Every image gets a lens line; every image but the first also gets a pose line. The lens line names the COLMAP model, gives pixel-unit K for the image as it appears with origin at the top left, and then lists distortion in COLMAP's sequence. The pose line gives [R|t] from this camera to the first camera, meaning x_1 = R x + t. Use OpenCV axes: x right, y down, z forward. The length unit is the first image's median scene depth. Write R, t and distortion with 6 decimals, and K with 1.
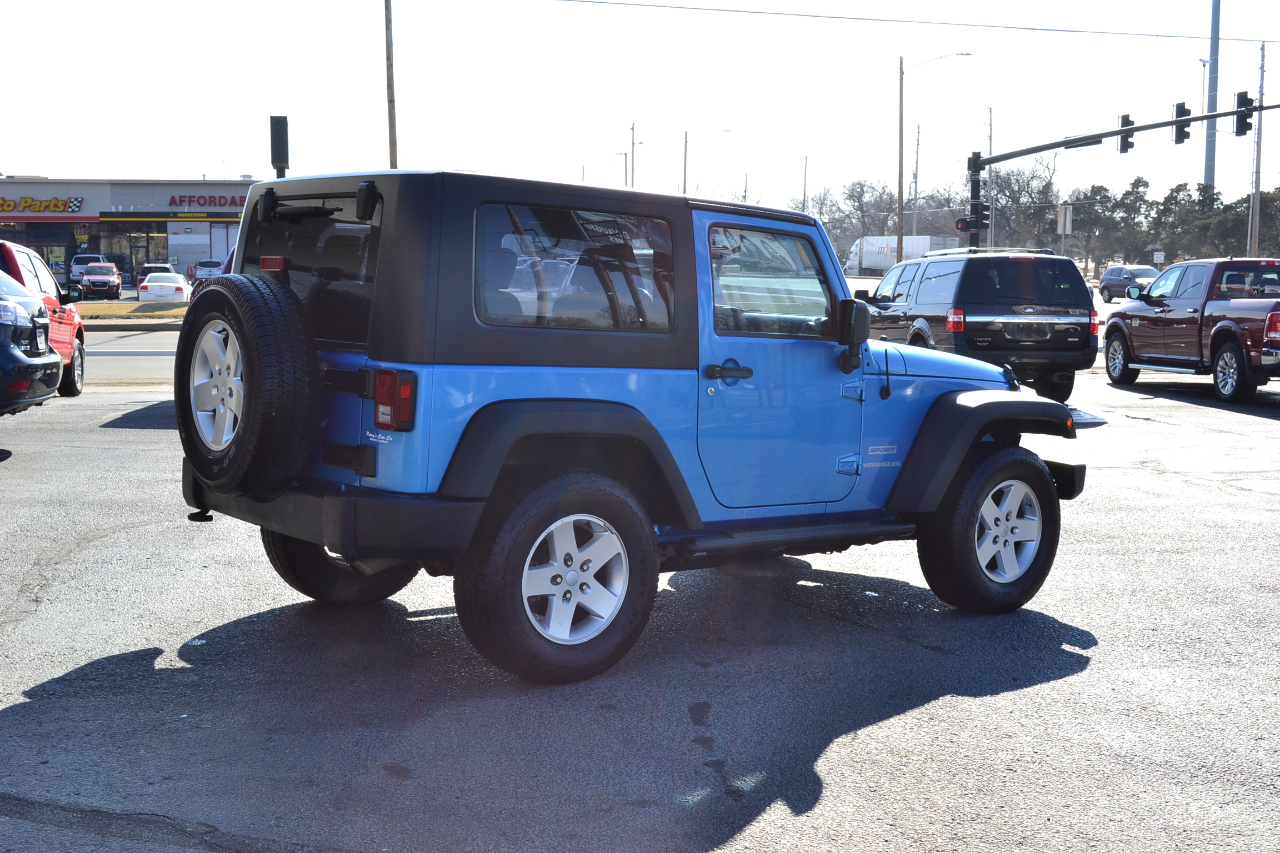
lens RADIAL K [[1572.7, 0, 638.7], [0, 1572.7, 422.1], [0, 0, 1]] dist [-0.043072, 0.000000]
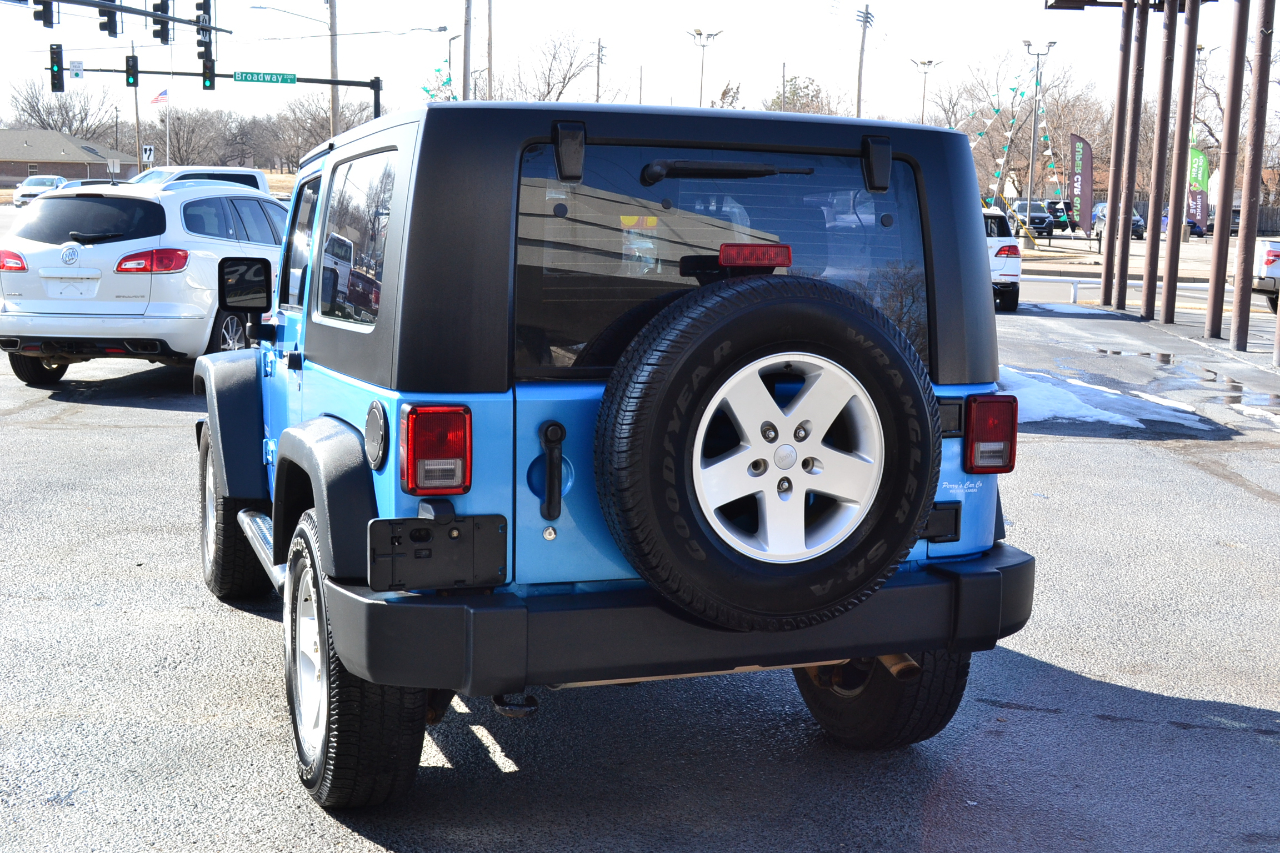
lens RADIAL K [[1562.4, 0, 630.9], [0, 1562.4, 425.1], [0, 0, 1]] dist [-0.039706, 0.000000]
pose [[0.306013, -0.143185, 0.941198, -0.677841], [0.070531, 0.989318, 0.127574, -0.093205], [-0.949411, 0.027344, 0.312843, 0.683380]]
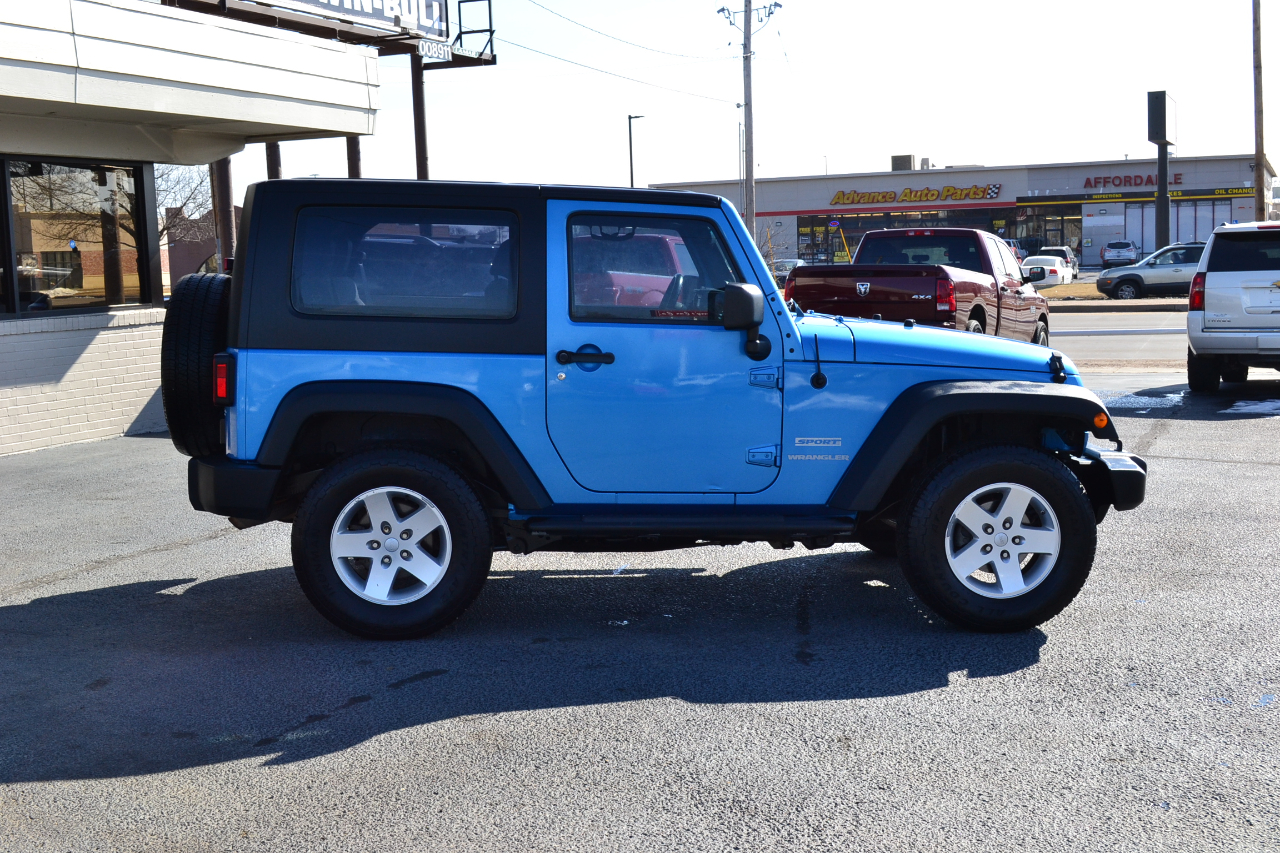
lens RADIAL K [[1572.7, 0, 633.3], [0, 1572.7, 425.7], [0, 0, 1]] dist [-0.043072, 0.000000]
pose [[0.819132, 0.032102, -0.572706, 0.566372], [-0.024018, 0.999477, 0.021672, -0.009061], [0.573102, -0.003997, 0.819474, 0.157233]]
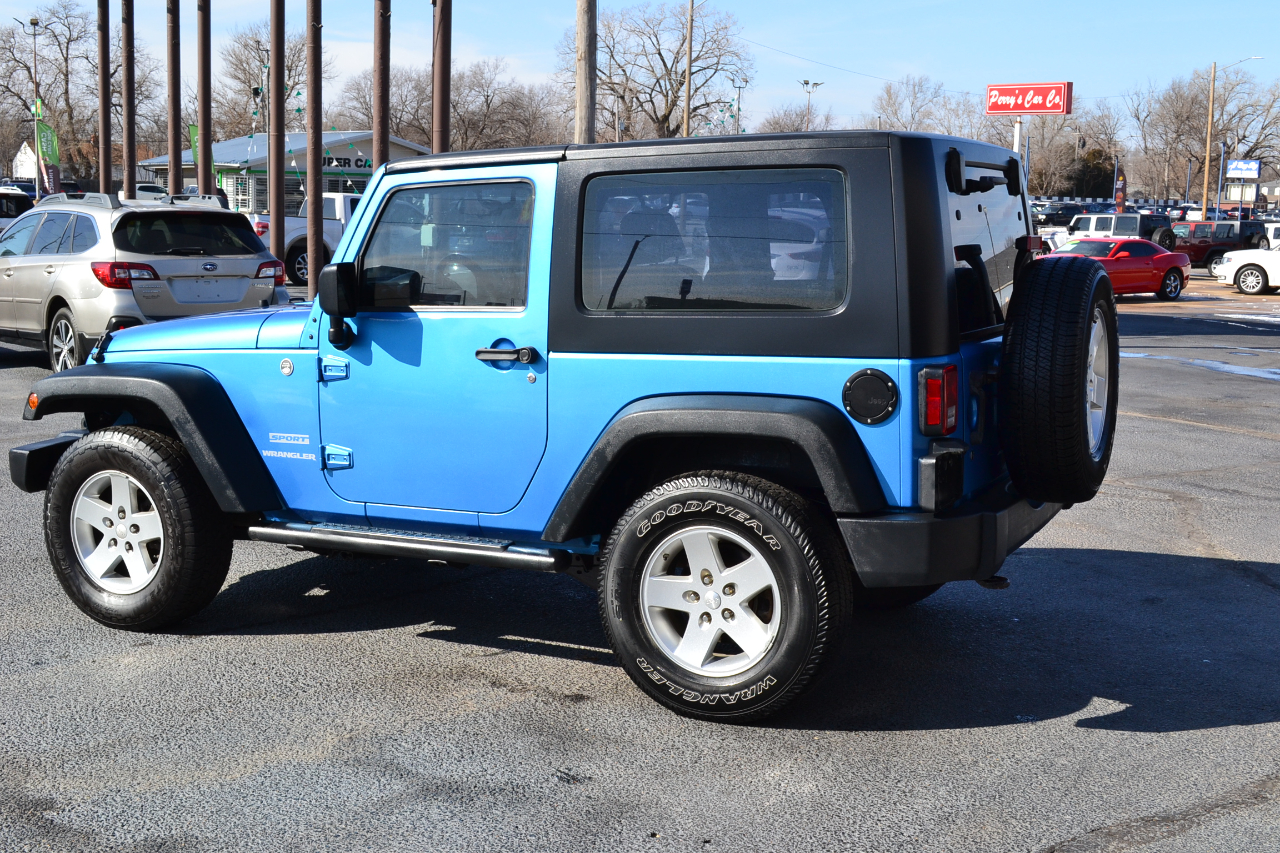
lens RADIAL K [[1562.4, 0, 635.8], [0, 1562.4, 427.6], [0, 0, 1]] dist [-0.039706, 0.000000]
pose [[-0.422751, -0.153837, 0.893094, -0.757626], [0.064714, 0.977847, 0.199068, -0.151800], [-0.903933, 0.141951, -0.403430, 1.264490]]
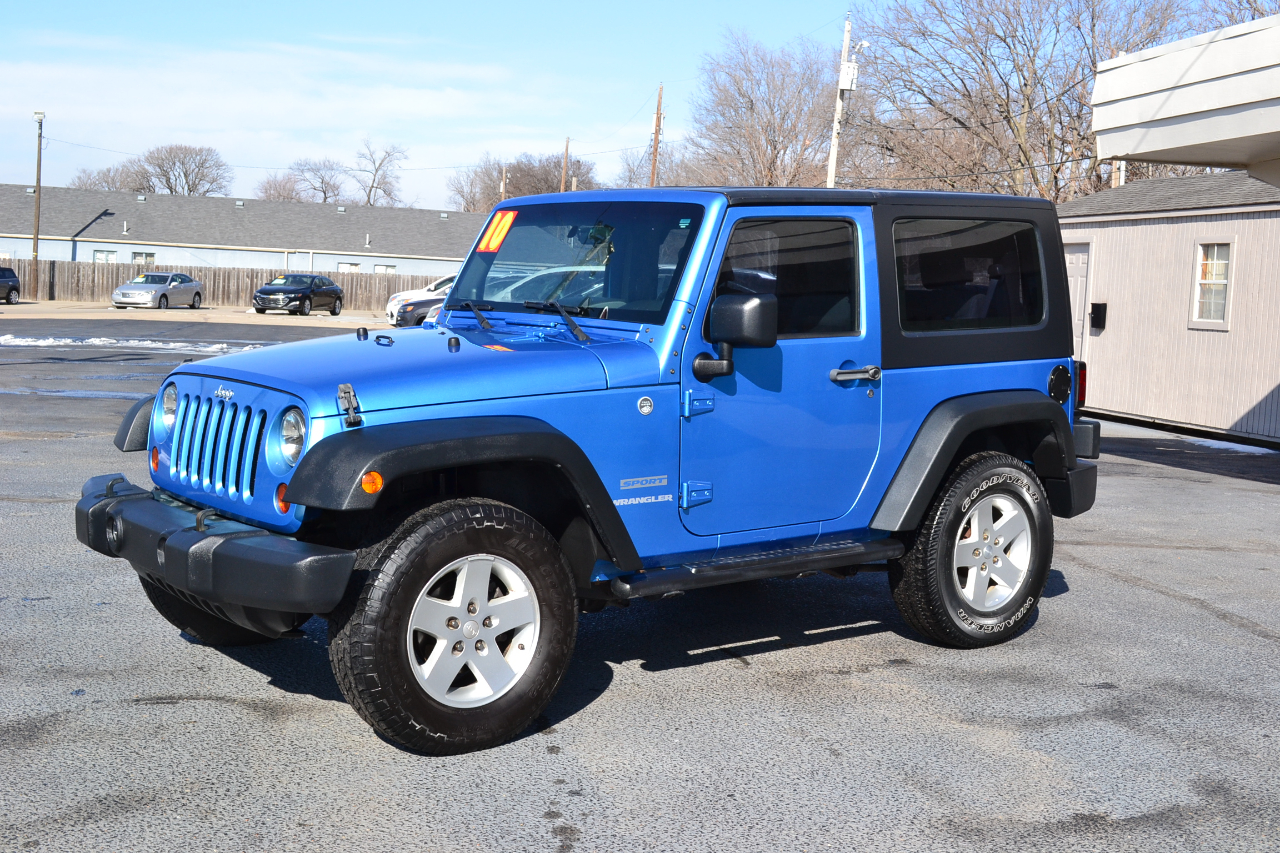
lens RADIAL K [[1572.7, 0, 633.4], [0, 1572.7, 430.8], [0, 0, 1]] dist [-0.043072, 0.000000]
pose [[-0.998338, -0.057597, 0.001962, 0.015855], [-0.056119, 0.979339, 0.194282, -0.168410], [-0.013111, 0.193849, -0.980944, 1.822877]]
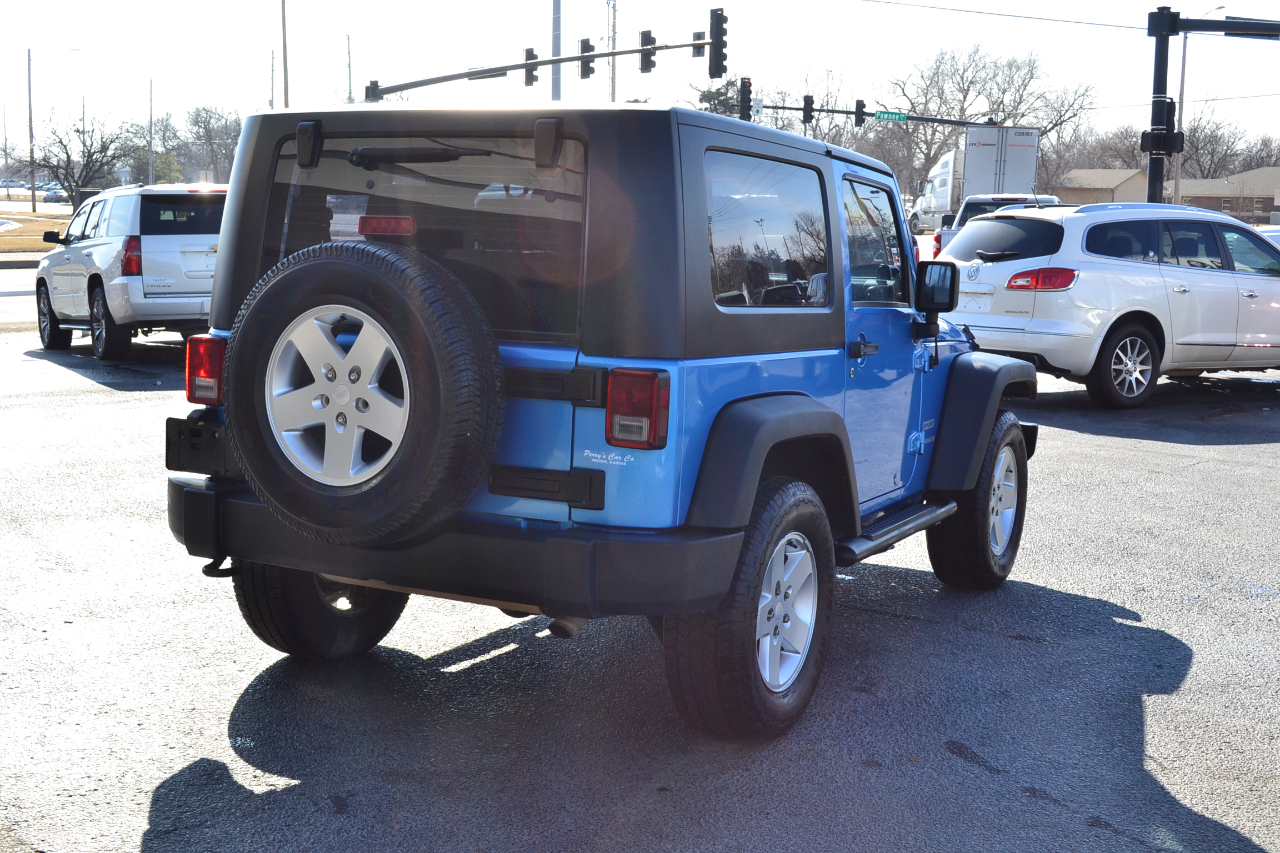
lens RADIAL K [[1562.4, 0, 630.8], [0, 1562.4, 429.3], [0, 0, 1]] dist [-0.039706, 0.000000]
pose [[0.916349, -0.054591, 0.396641, -0.338348], [0.034419, 0.997734, 0.057804, -0.034986], [-0.398898, -0.039316, 0.916152, 0.227237]]
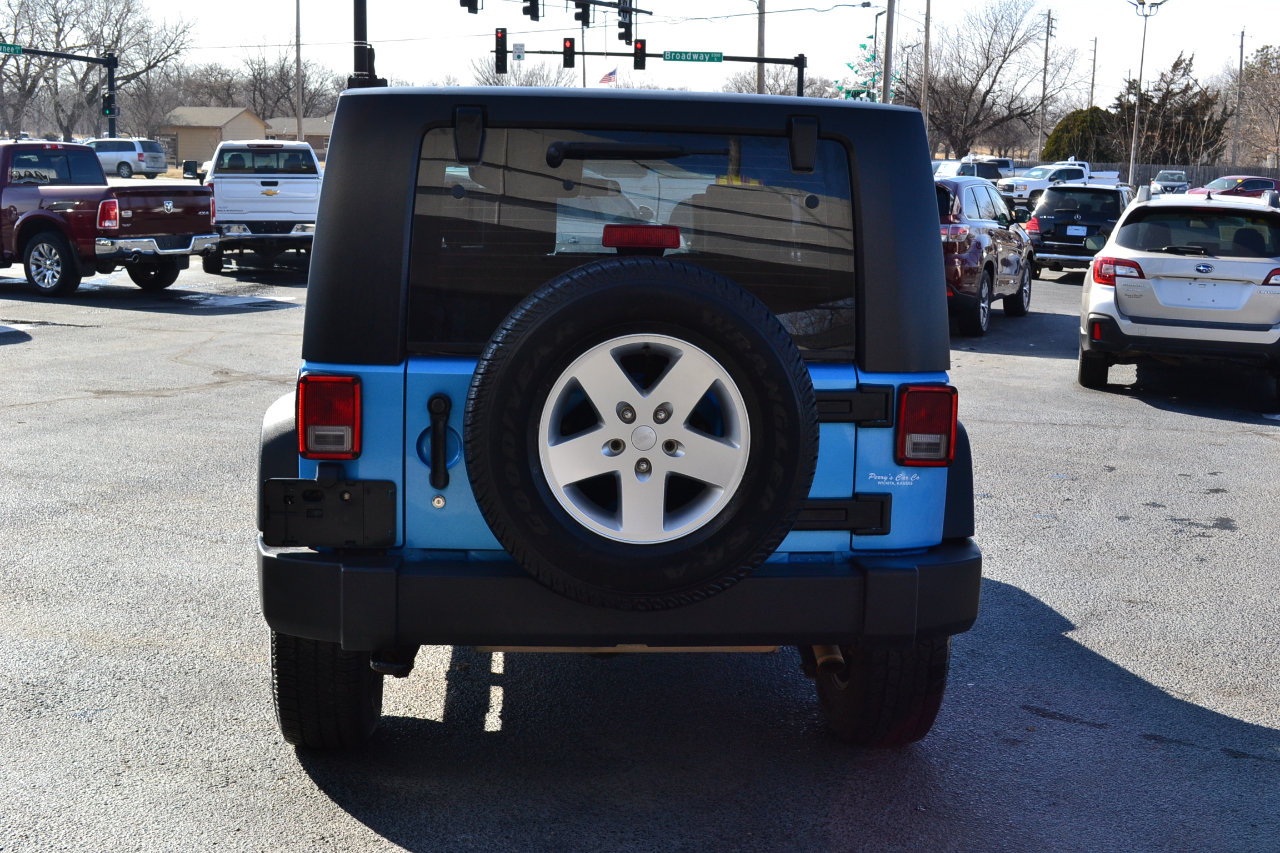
lens RADIAL K [[1562.4, 0, 636.2], [0, 1562.4, 426.8], [0, 0, 1]] dist [-0.039706, 0.000000]
pose [[0.555530, -0.139073, 0.819783, -0.607894], [0.064218, 0.990145, 0.124457, -0.082377], [-0.829013, -0.016495, 0.558986, 0.520203]]
